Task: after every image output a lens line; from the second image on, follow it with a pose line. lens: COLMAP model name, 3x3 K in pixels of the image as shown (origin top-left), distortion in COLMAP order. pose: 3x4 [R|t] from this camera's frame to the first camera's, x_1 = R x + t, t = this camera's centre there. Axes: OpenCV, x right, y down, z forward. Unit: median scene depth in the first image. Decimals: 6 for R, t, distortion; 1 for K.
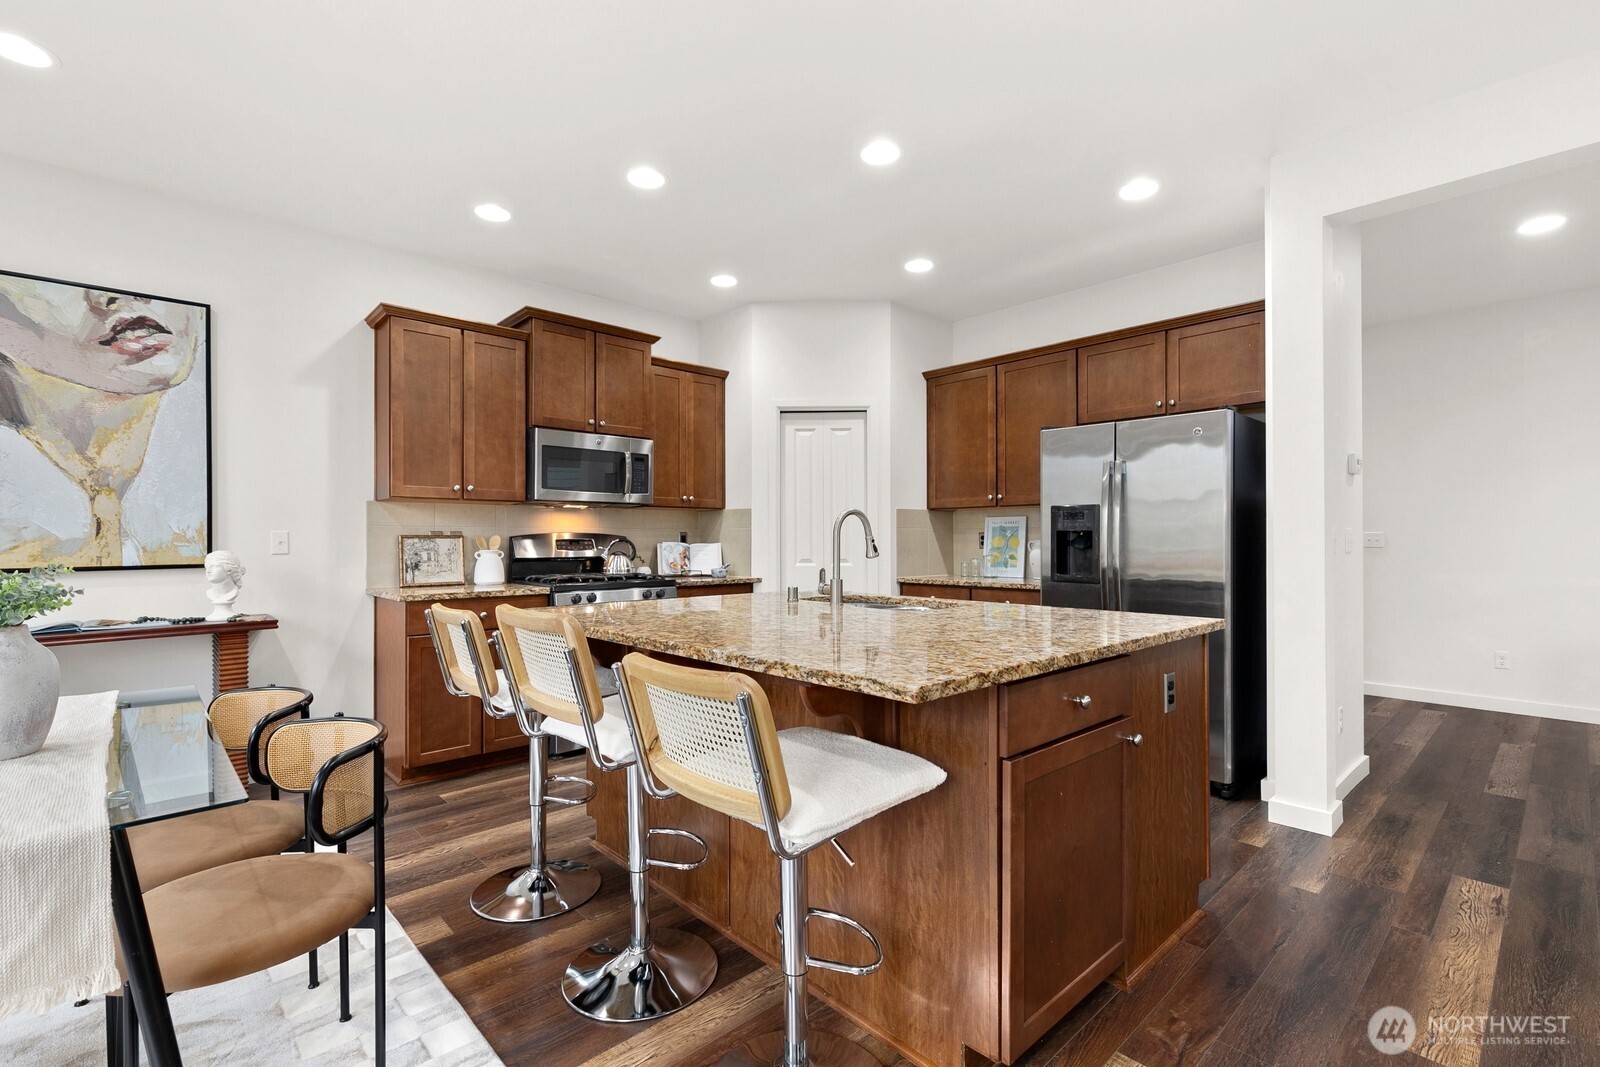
lens RADIAL K [[719.3, 0, 798.2], [0, 719.3, 532.7], [0, 0, 1]] dist [0.005399, -0.001091]
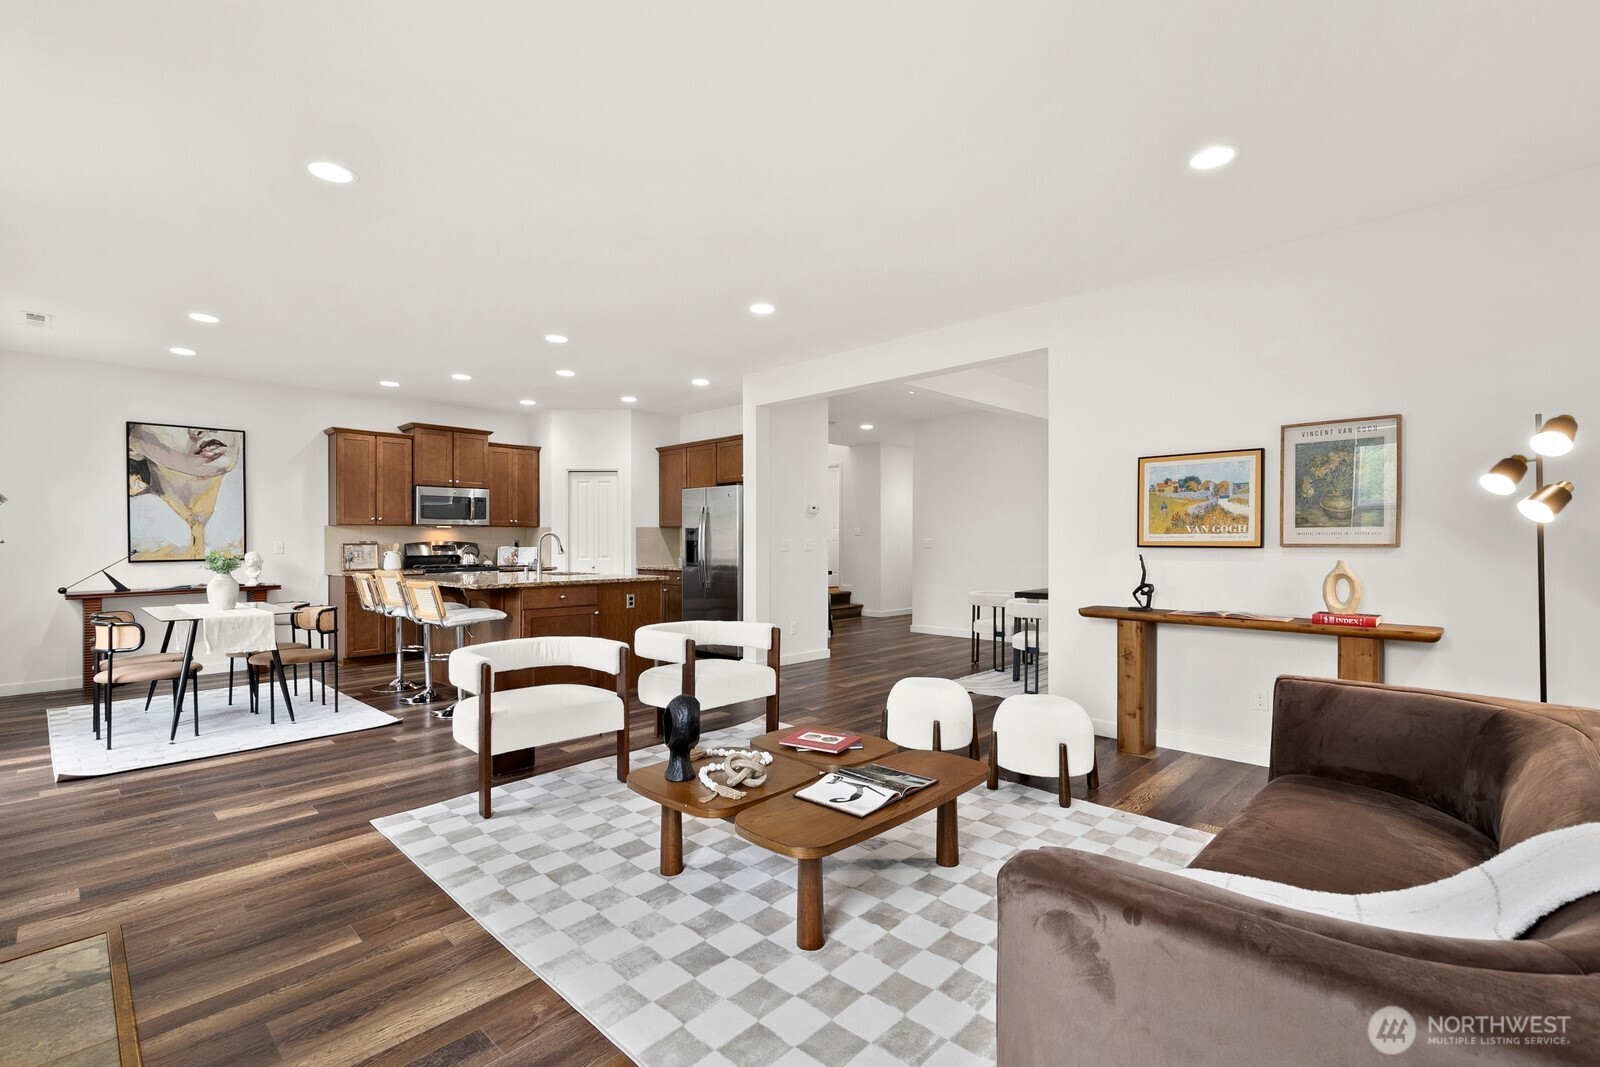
lens RADIAL K [[719.3, 0, 800.6], [0, 719.3, 536.4], [0, 0, 1]] dist [0.005399, -0.001091]
pose [[0.998397, -0.002379, 0.056547, 0.555669], [0.002303, 0.999996, 0.001421, -0.015579], [-0.056550, -0.001289, 0.998399, -0.982416]]
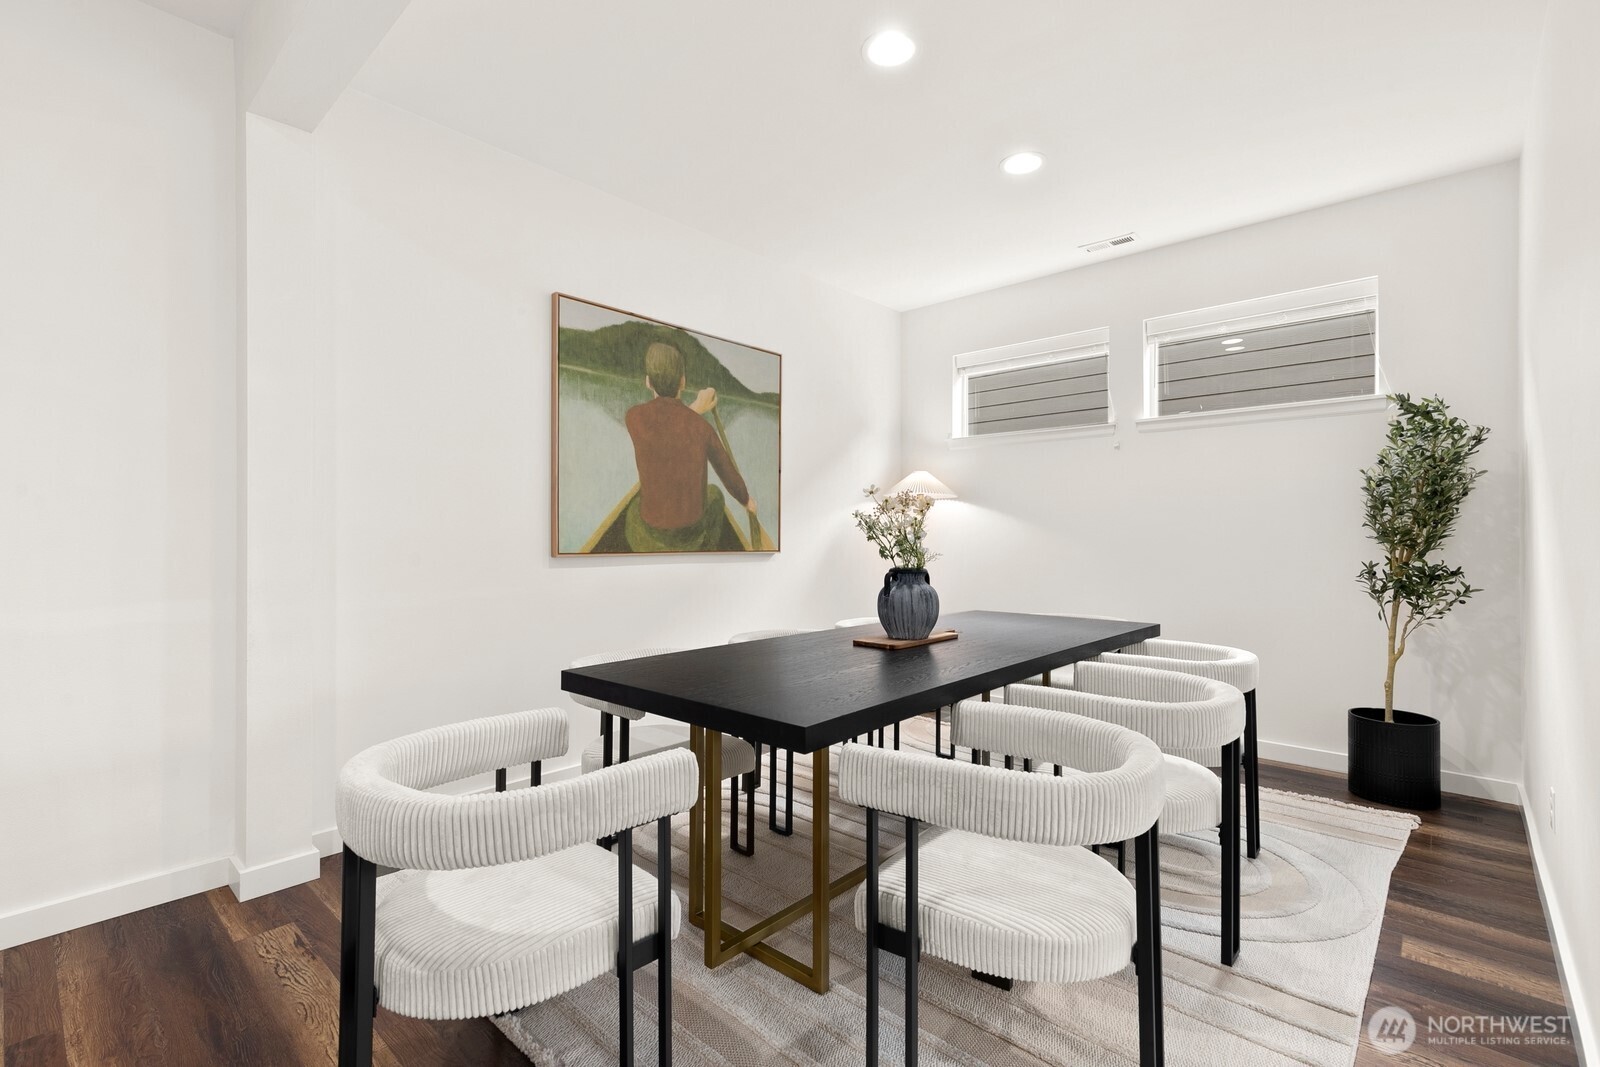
lens RADIAL K [[719.3, 0, 794.9], [0, 719.3, 541.5], [0, 0, 1]] dist [0.005399, -0.001091]
pose [[-0.081297, -0.001454, 0.996689, 0.766792], [-0.008281, 0.999965, 0.000784, 0.018753], [-0.996656, -0.008190, -0.081306, 0.647783]]
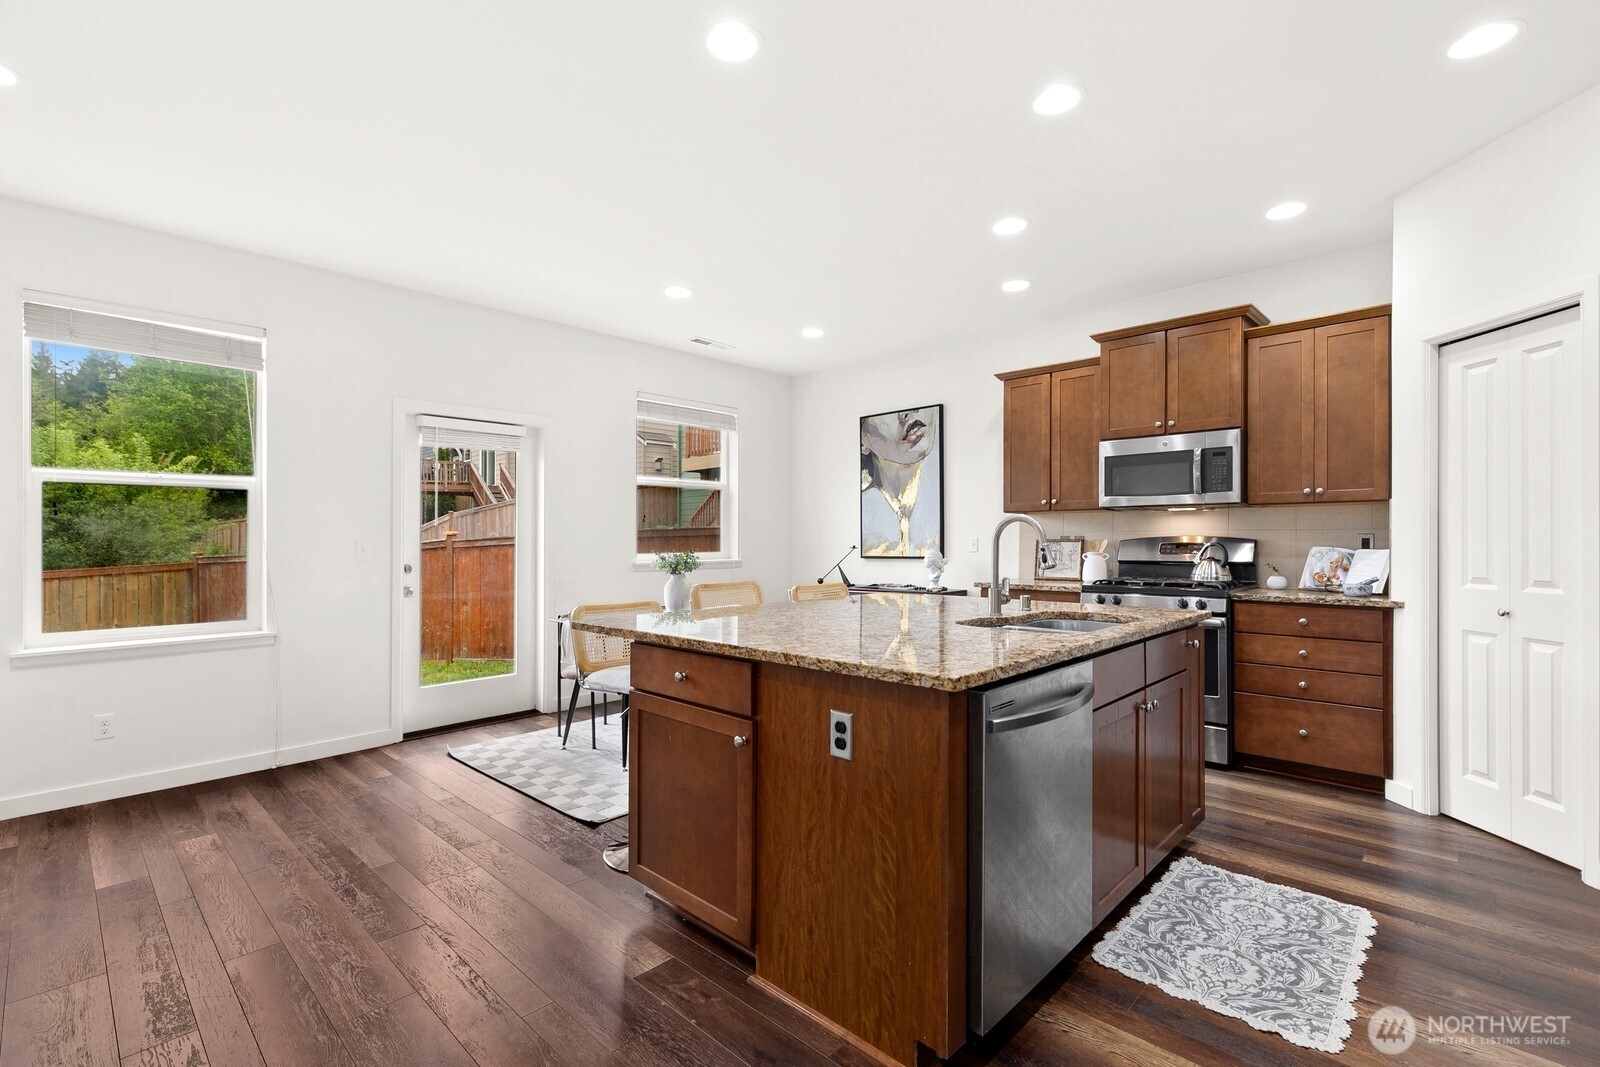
lens RADIAL K [[719.3, 0, 800.5], [0, 719.3, 532.4], [0, 0, 1]] dist [0.005399, -0.001091]
pose [[0.060309, -0.007813, -0.998149, 0.742892], [0.011525, 0.999908, -0.007131, -0.005087], [0.998113, -0.011074, 0.060394, 0.498434]]
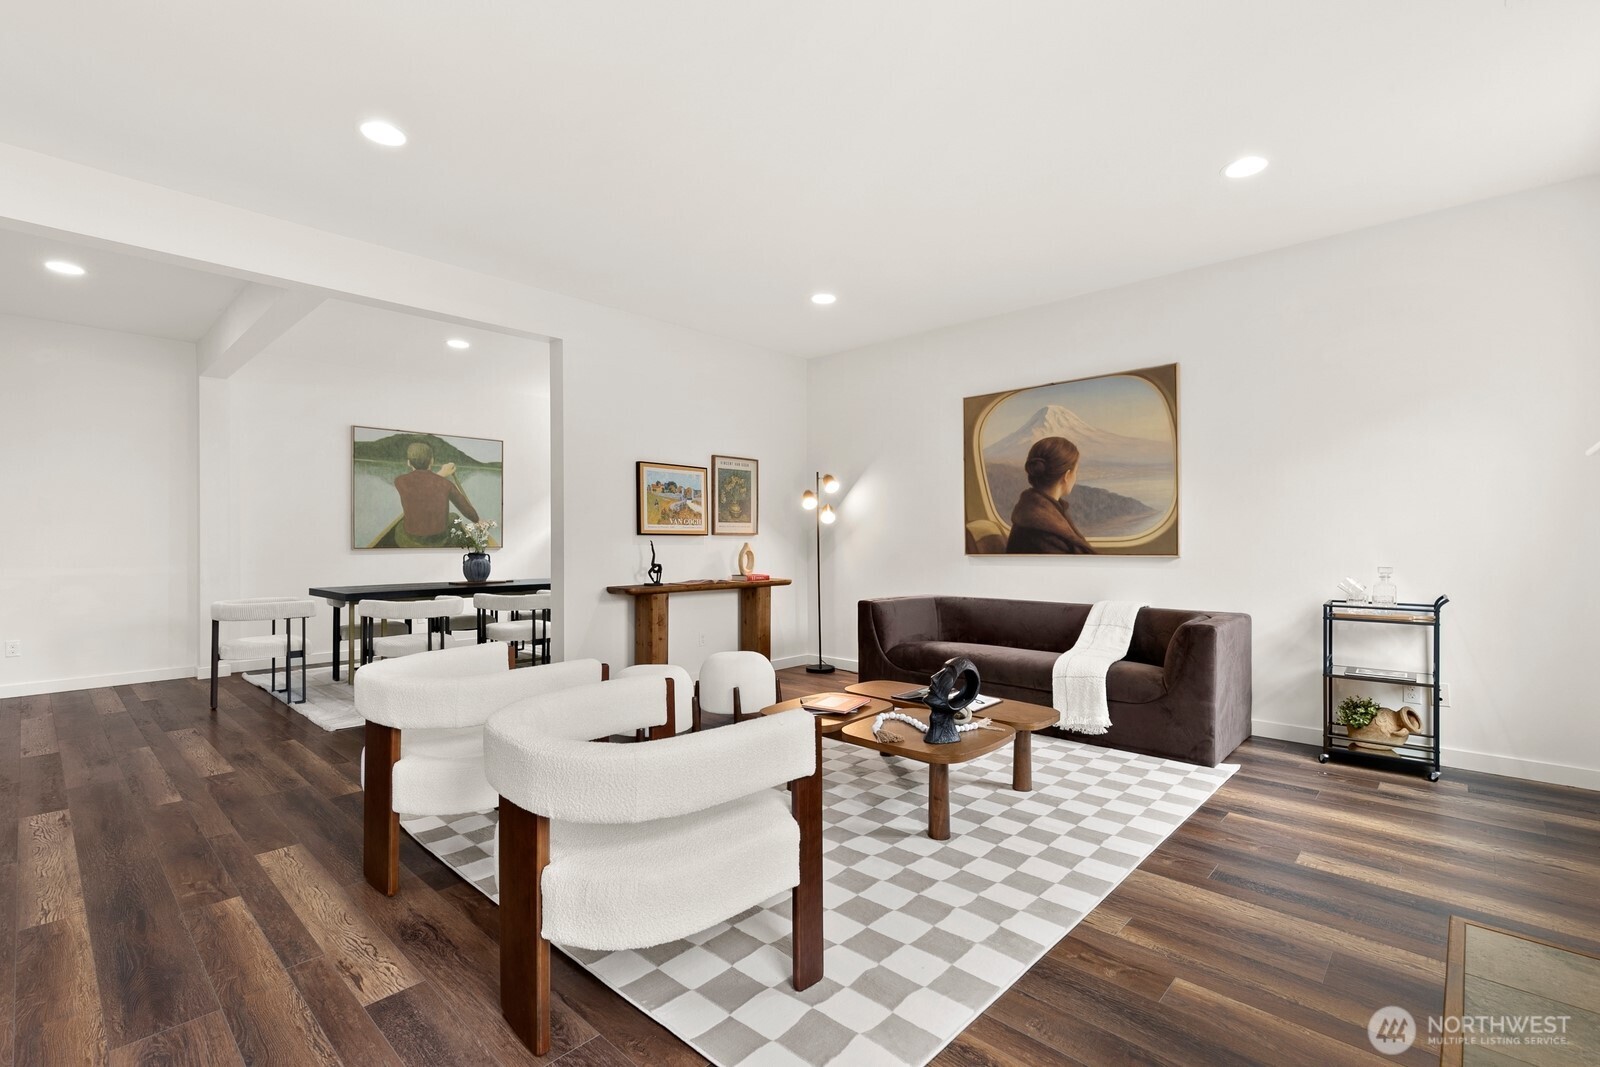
lens RADIAL K [[719.3, 0, 798.6], [0, 719.3, 543.8], [0, 0, 1]] dist [0.005399, -0.001091]
pose [[-0.071000, -0.003573, 0.997470, -0.220696], [-0.005179, 0.999981, 0.003214, 0.014243], [-0.997463, -0.004938, -0.071017, -0.106852]]
